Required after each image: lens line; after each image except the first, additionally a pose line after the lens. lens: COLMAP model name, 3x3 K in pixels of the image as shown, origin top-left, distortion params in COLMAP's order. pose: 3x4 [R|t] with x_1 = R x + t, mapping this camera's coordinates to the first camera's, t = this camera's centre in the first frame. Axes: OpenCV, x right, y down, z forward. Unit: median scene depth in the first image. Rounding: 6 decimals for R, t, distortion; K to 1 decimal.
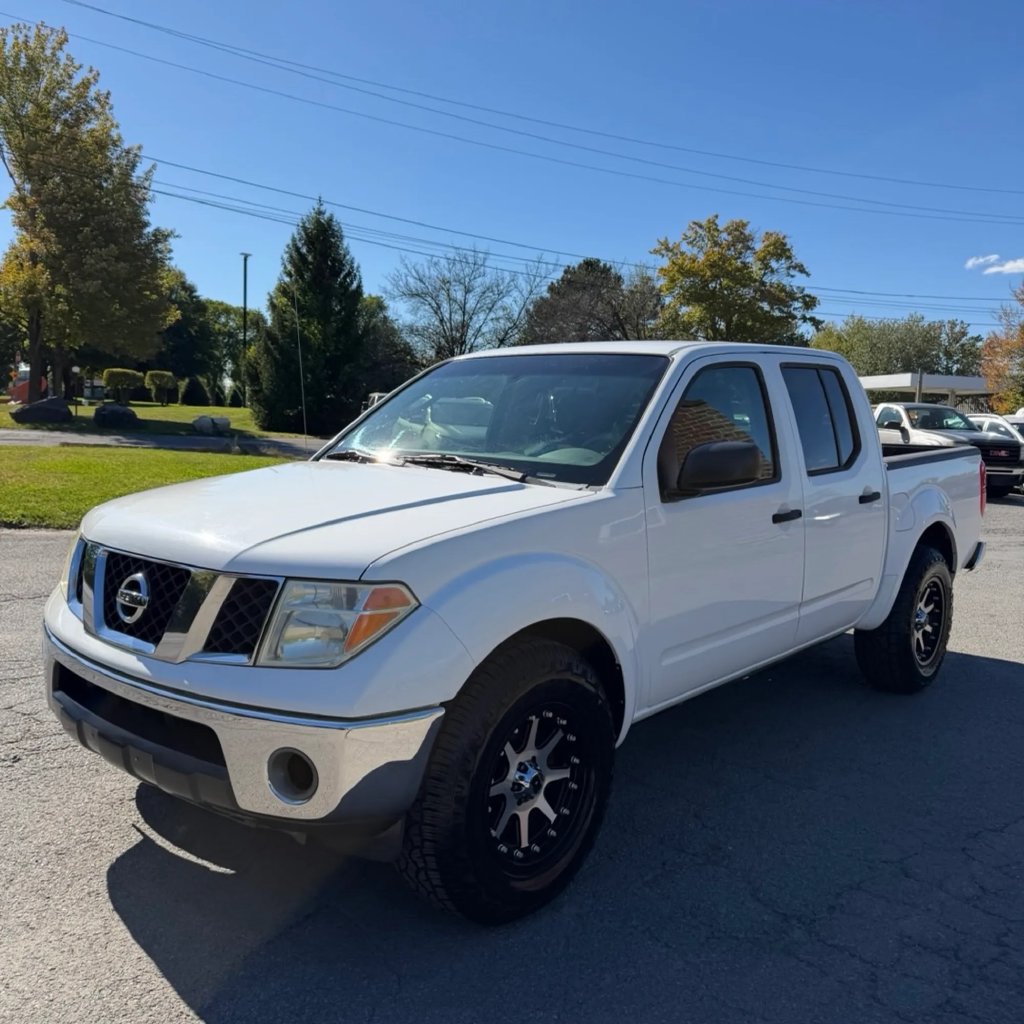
lens RADIAL K [[965.7, 0, 513.1], [0, 965.7, 531.6], [0, 0, 1]] dist [0.085639, -0.136495]
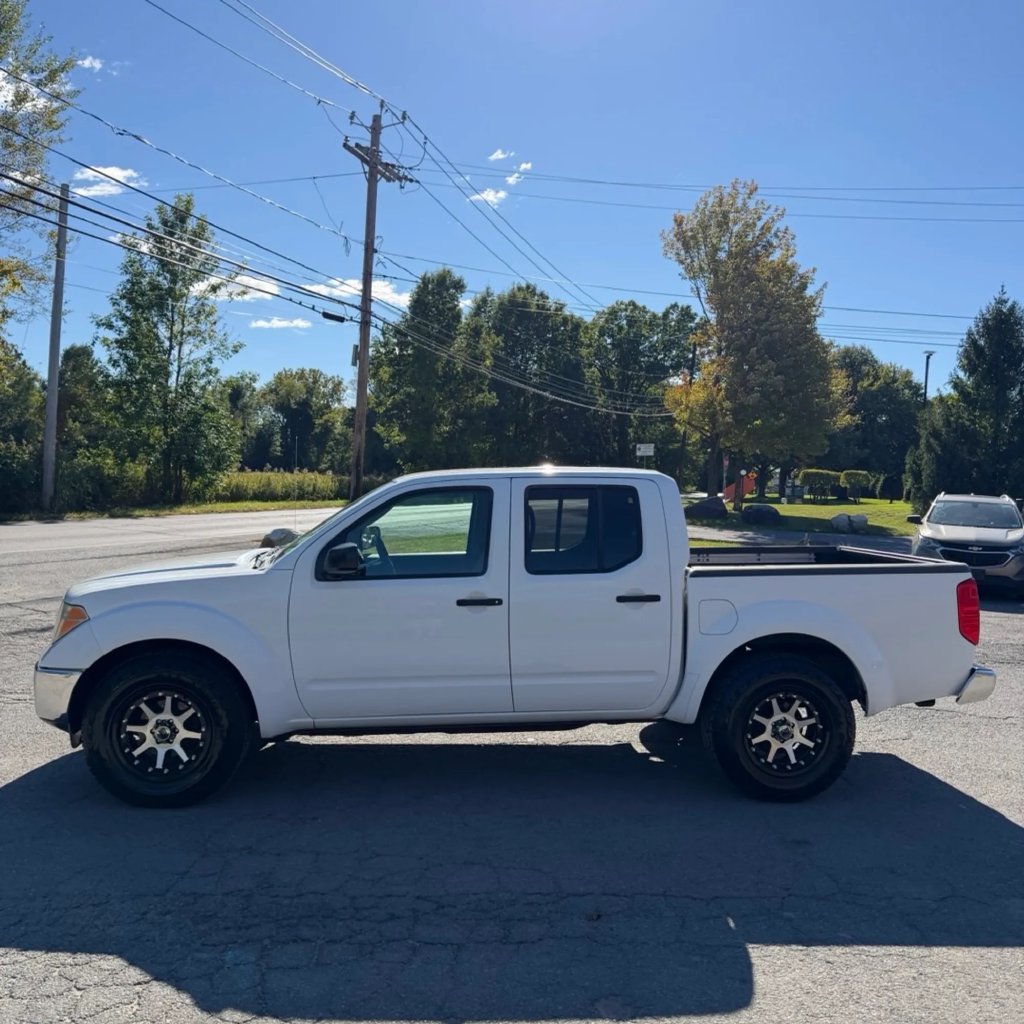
lens RADIAL K [[980.4, 0, 512.0], [0, 980.4, 512.0], [0, 0, 1]] dist [0.016986, -0.013606]
pose [[0.730881, 0.004771, -0.682489, 0.119143], [-0.085029, 0.992821, -0.084118, -0.002882], [0.677188, 0.119512, 0.726040, 0.006360]]
